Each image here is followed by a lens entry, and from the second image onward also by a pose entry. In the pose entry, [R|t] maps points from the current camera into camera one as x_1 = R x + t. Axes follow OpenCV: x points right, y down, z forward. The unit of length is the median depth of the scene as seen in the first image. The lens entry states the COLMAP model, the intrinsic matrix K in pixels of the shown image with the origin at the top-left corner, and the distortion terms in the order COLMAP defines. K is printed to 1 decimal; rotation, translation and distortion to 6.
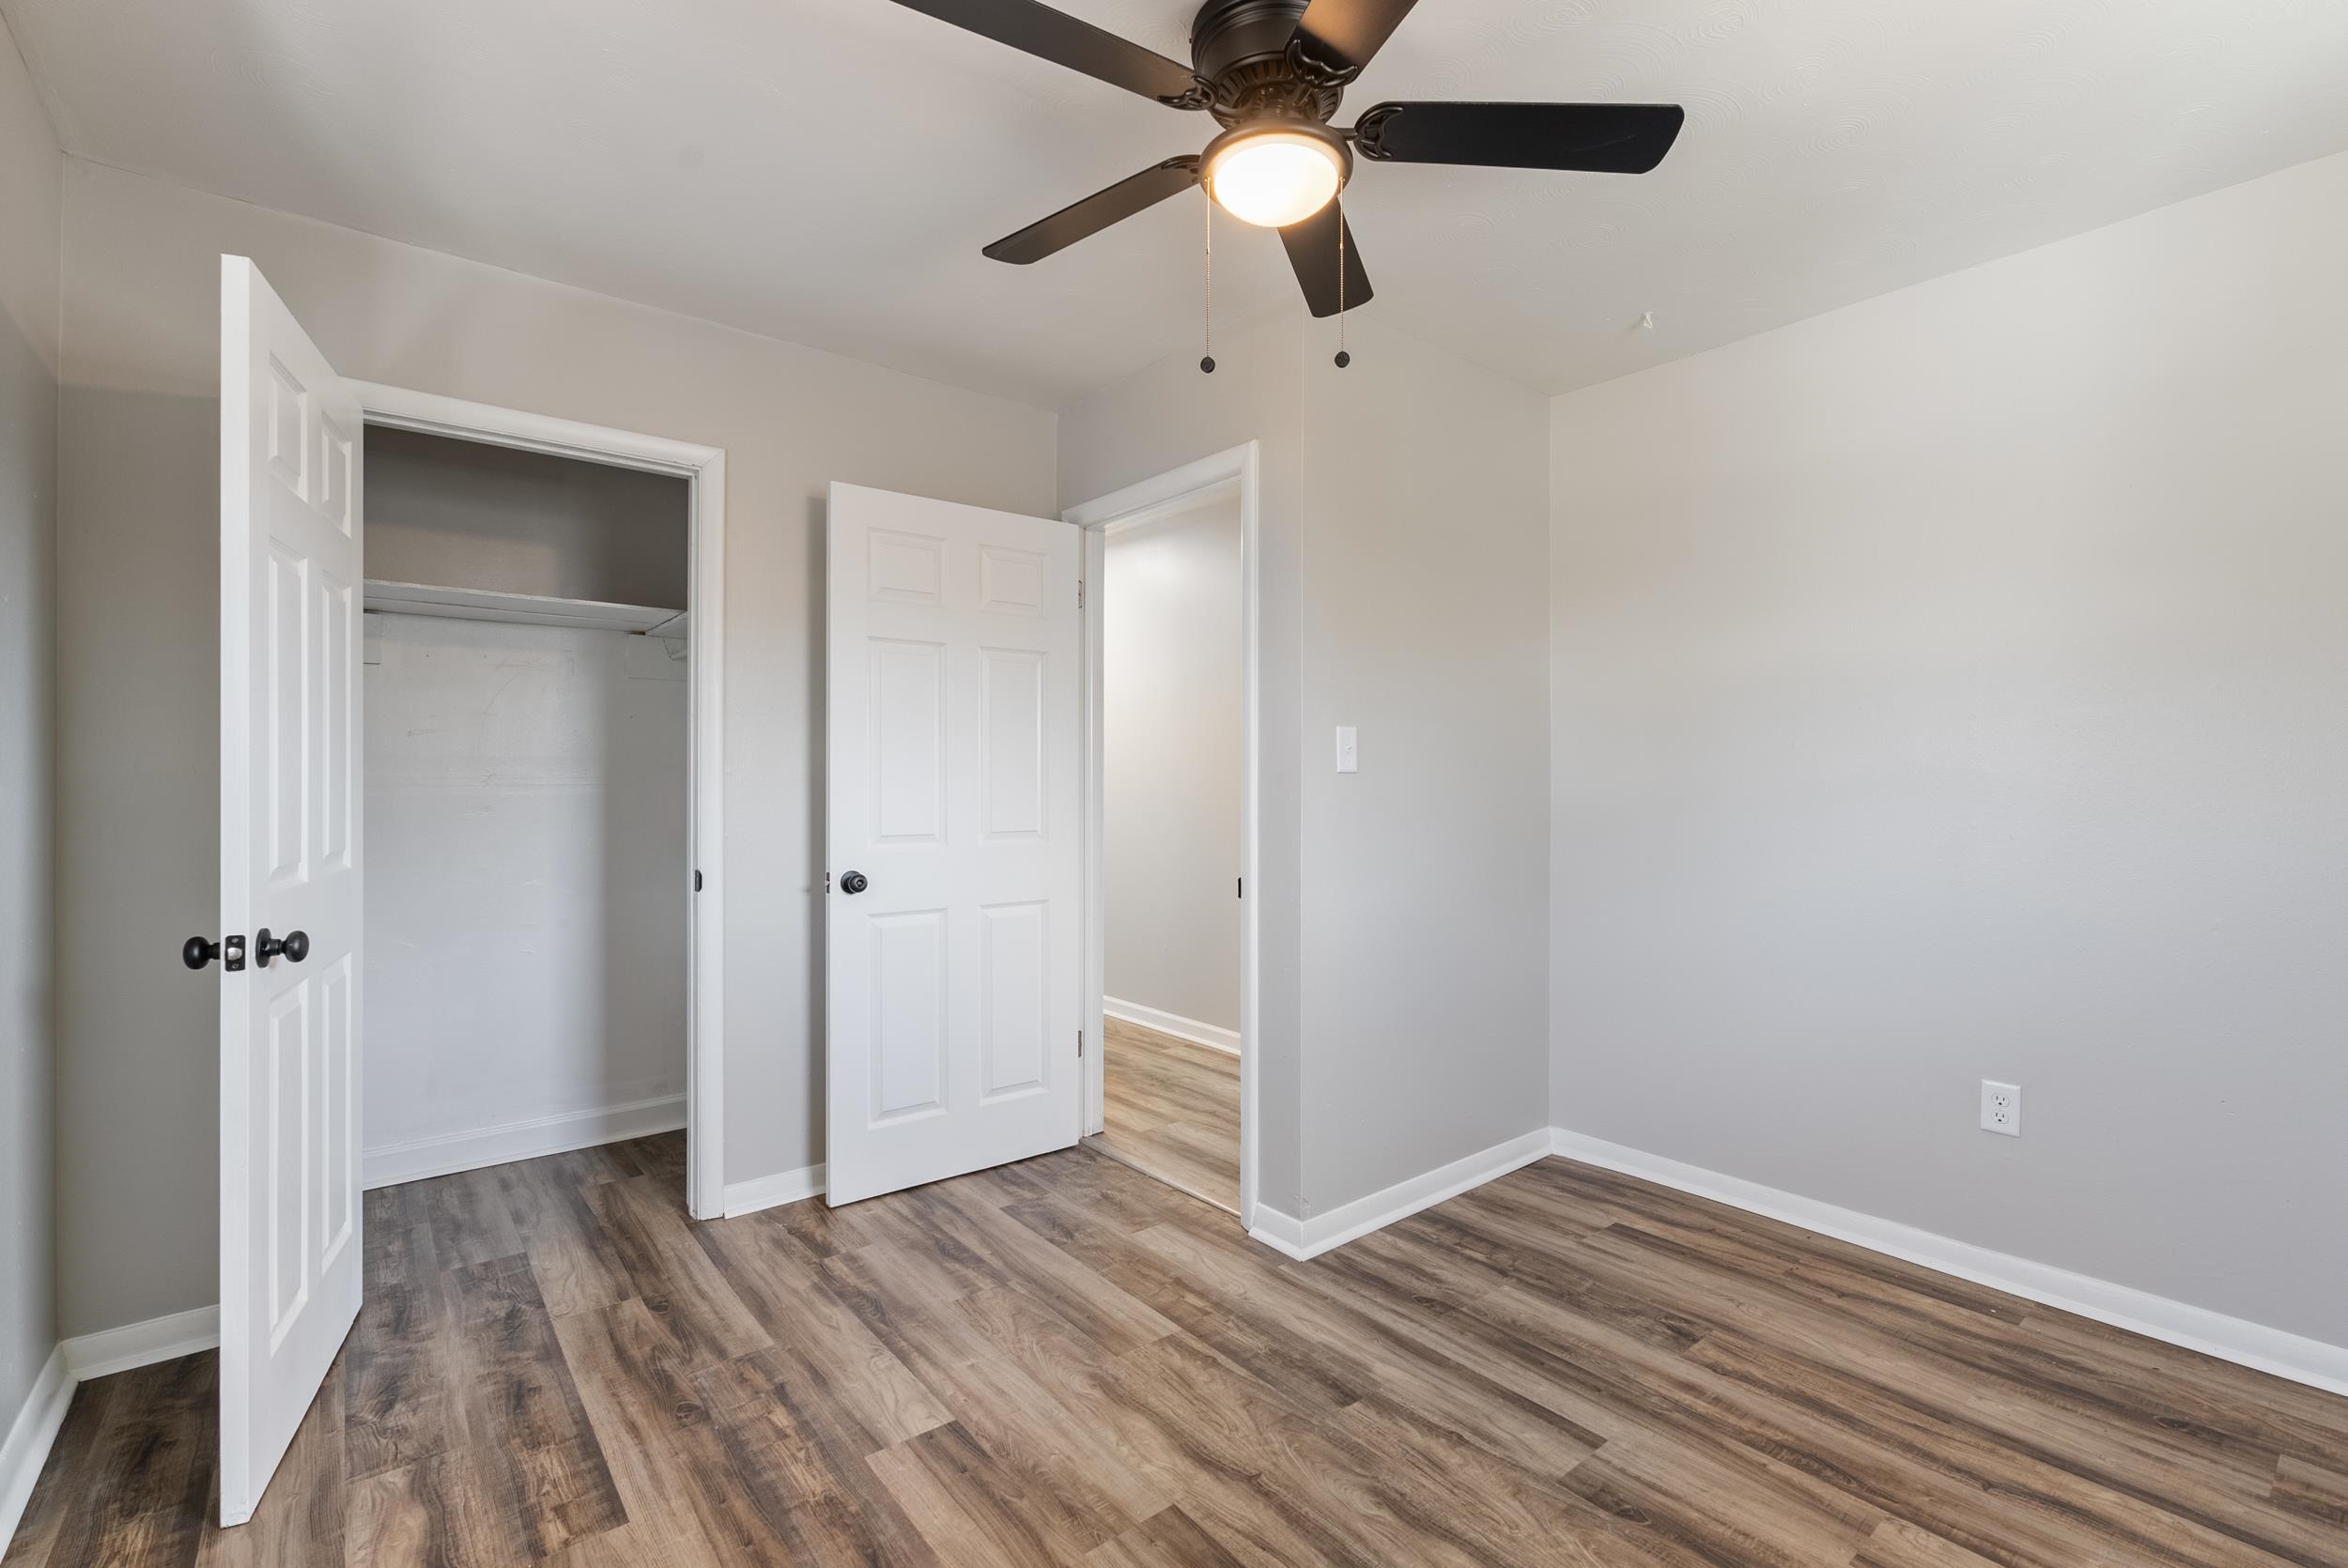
lens RADIAL K [[1035.8, 0, 1172.2], [0, 1035.8, 786.9], [0, 0, 1]] dist [-0.006144, 0.000628]
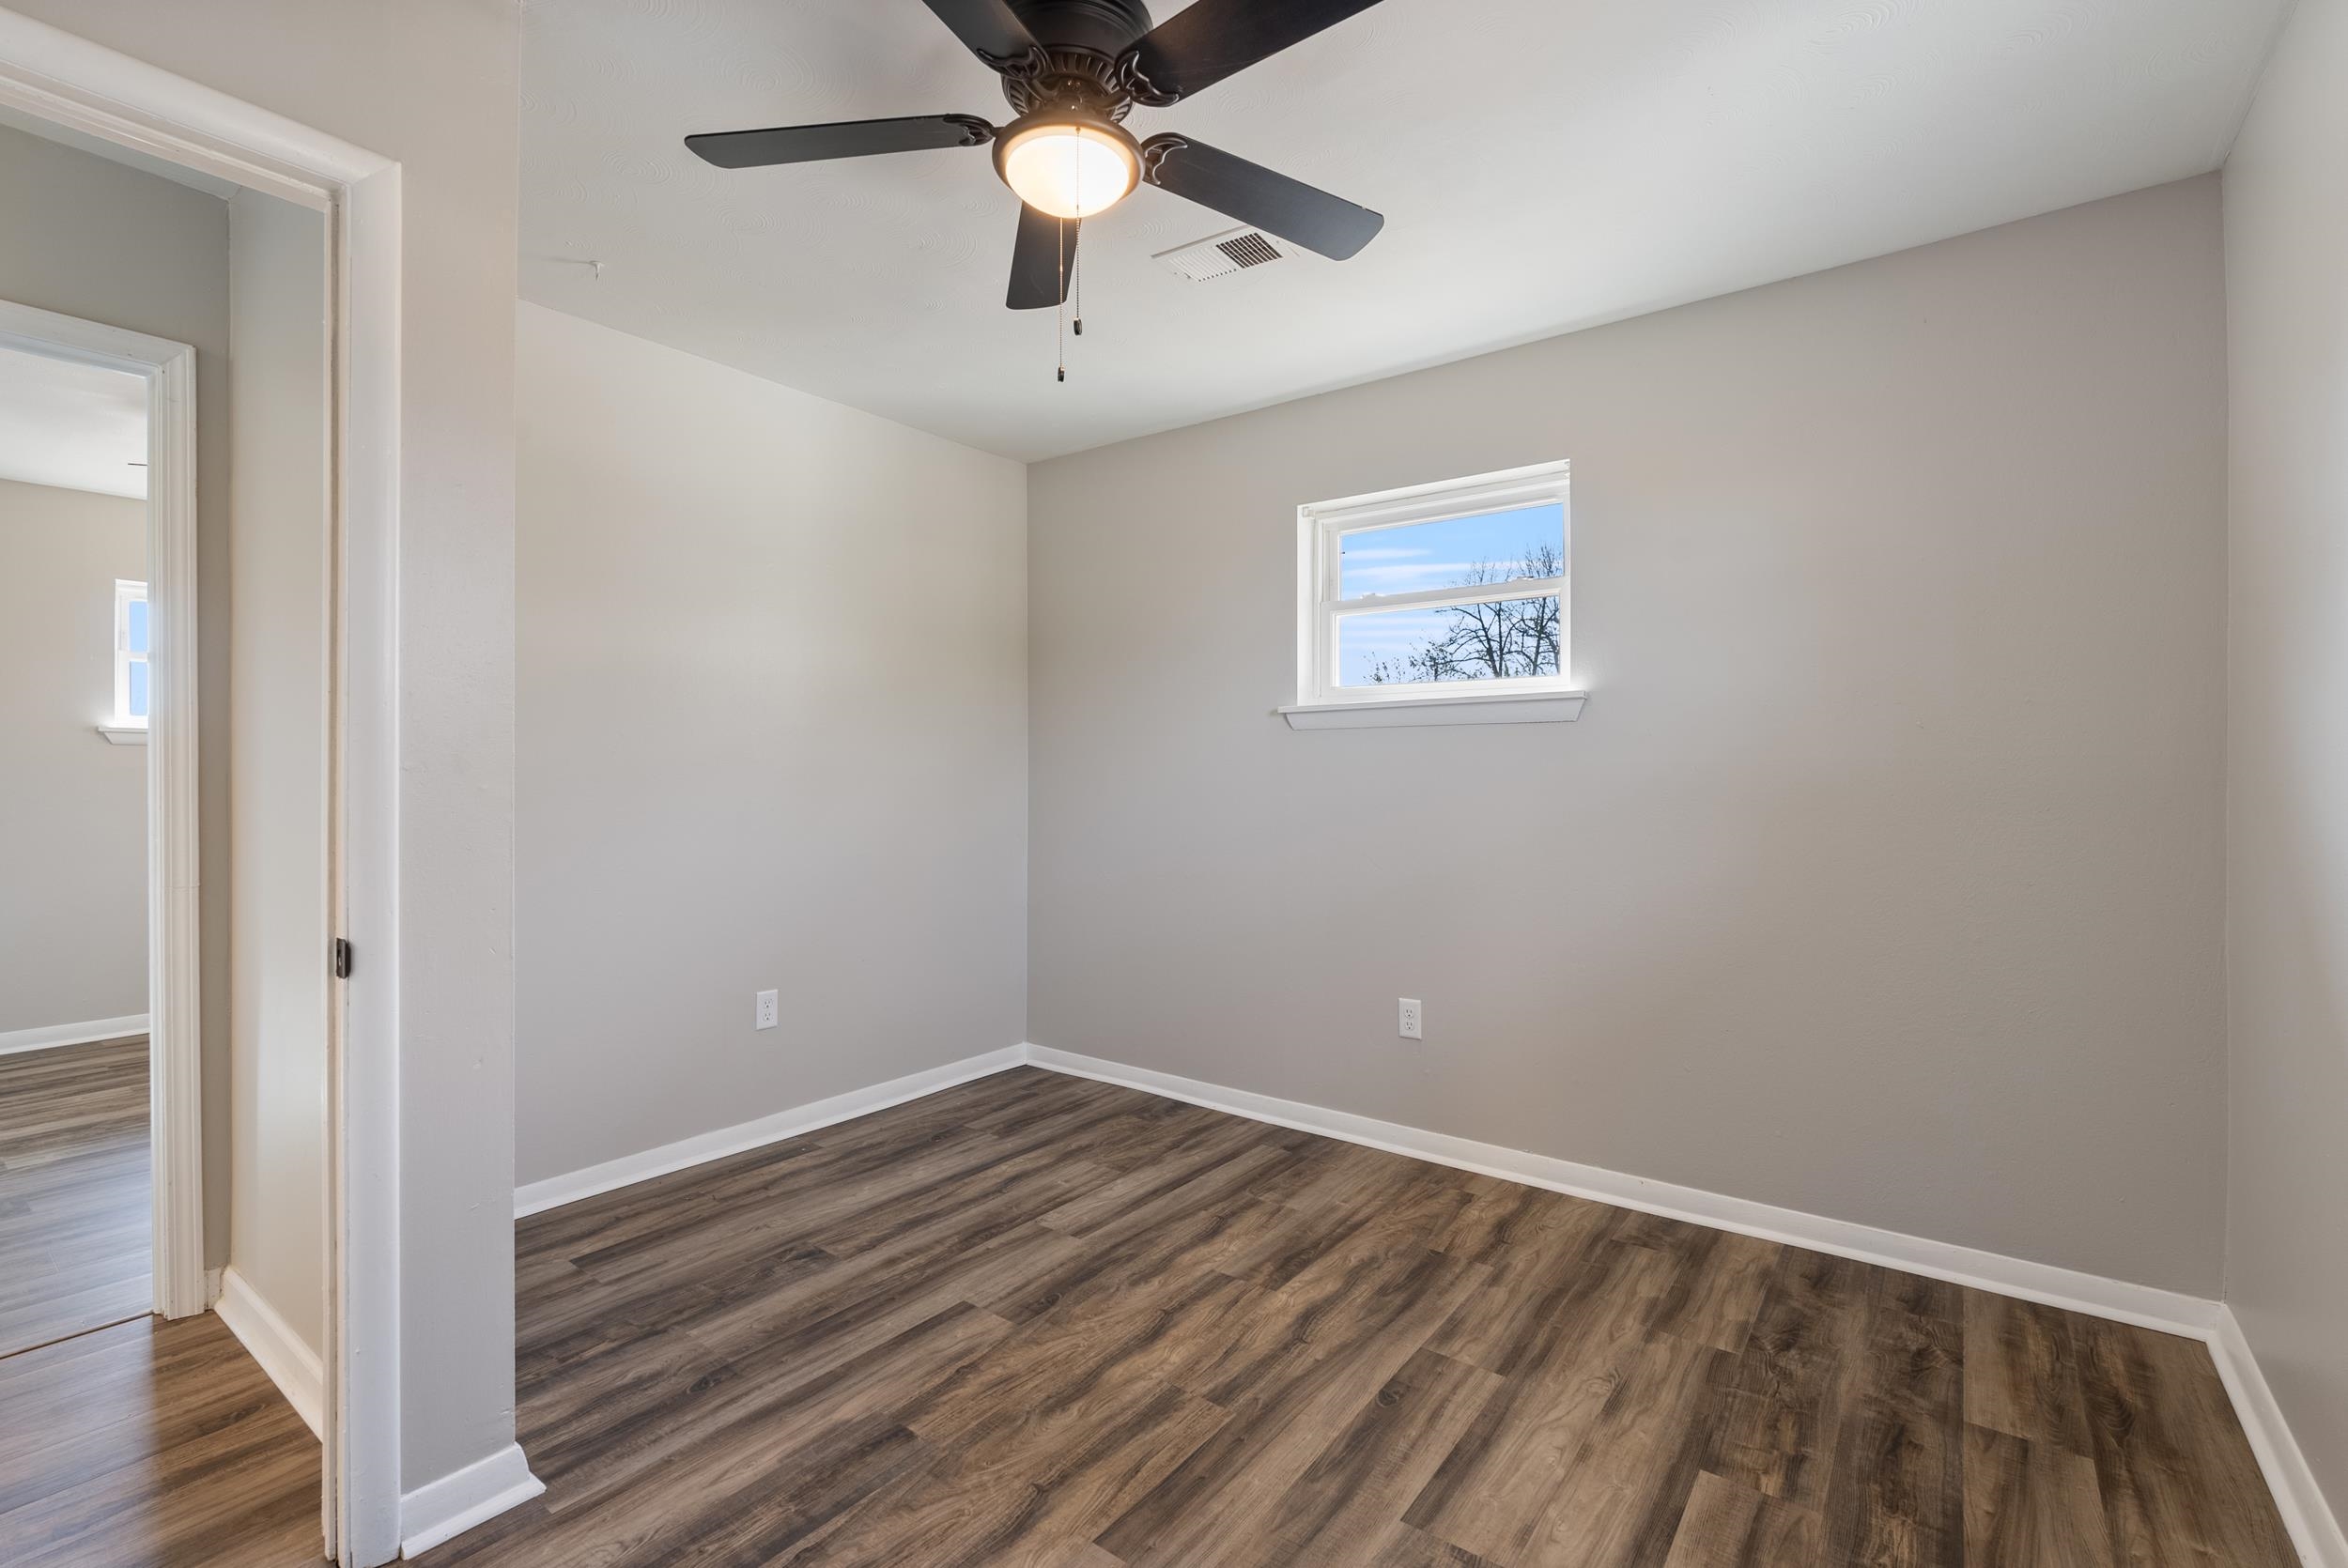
lens RADIAL K [[1035.8, 0, 1177.2], [0, 1035.8, 770.4], [0, 0, 1]] dist [-0.006144, 0.000628]
pose [[-0.242162, 0.000294, 0.970236, -0.747528], [0.002729, 0.999996, 0.000378, -0.002549], [-0.970232, 0.002739, -0.242162, 0.930977]]
